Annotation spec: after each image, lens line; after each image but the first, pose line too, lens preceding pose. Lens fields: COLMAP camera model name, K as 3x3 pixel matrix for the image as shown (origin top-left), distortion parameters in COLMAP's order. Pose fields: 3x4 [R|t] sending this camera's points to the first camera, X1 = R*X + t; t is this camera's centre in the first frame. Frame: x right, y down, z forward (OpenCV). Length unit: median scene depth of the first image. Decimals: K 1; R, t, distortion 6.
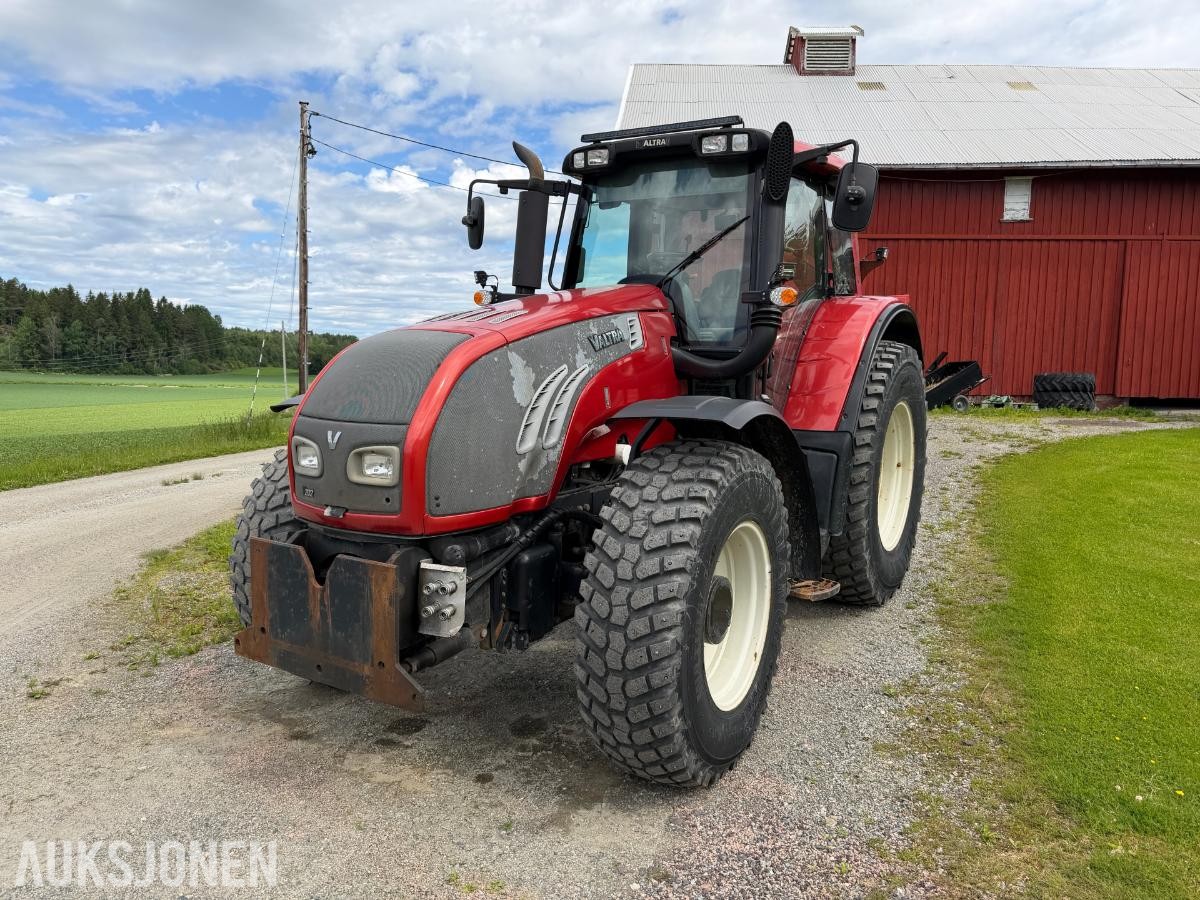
lens RADIAL K [[842.3, 0, 608.1], [0, 842.3, 454.6], [0, 0, 1]] dist [0.129743, -0.207638]
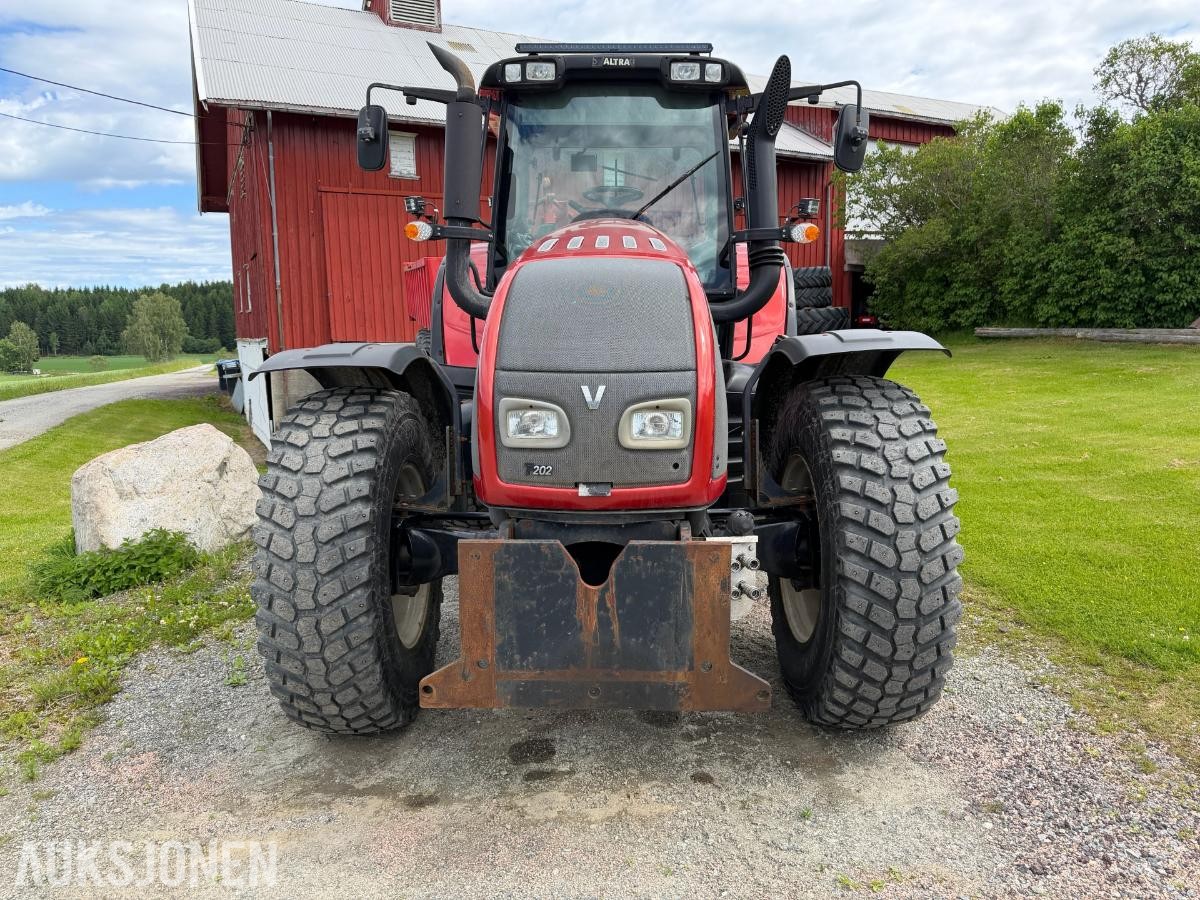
lens RADIAL K [[842.3, 0, 608.1], [0, 842.3, 454.6], [0, 0, 1]] dist [0.129743, -0.207638]
pose [[0.864754, -0.101454, 0.491841, -0.544826], [0.082762, 0.994780, 0.059684, -0.007763], [-0.495329, -0.010906, 0.868637, 0.258379]]
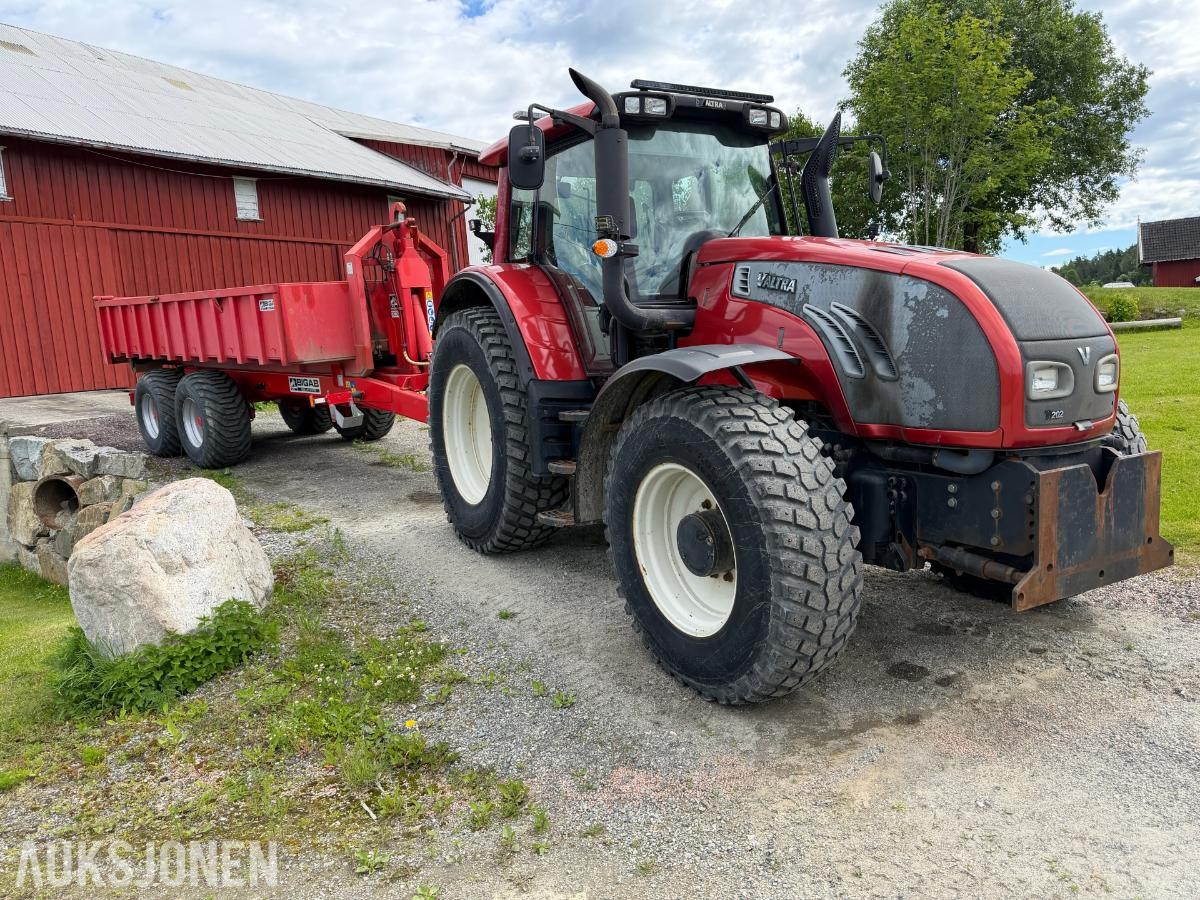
lens RADIAL K [[852.9, 0, 600.0], [0, 852.9, 450.0], [0, 0, 1]] dist [0.004763, 0.003551]
pose [[0.494120, -0.158979, 0.854735, -1.202727], [0.173254, 0.981425, 0.082385, -0.072946], [-0.851956, 0.107378, 0.512485, 0.772461]]
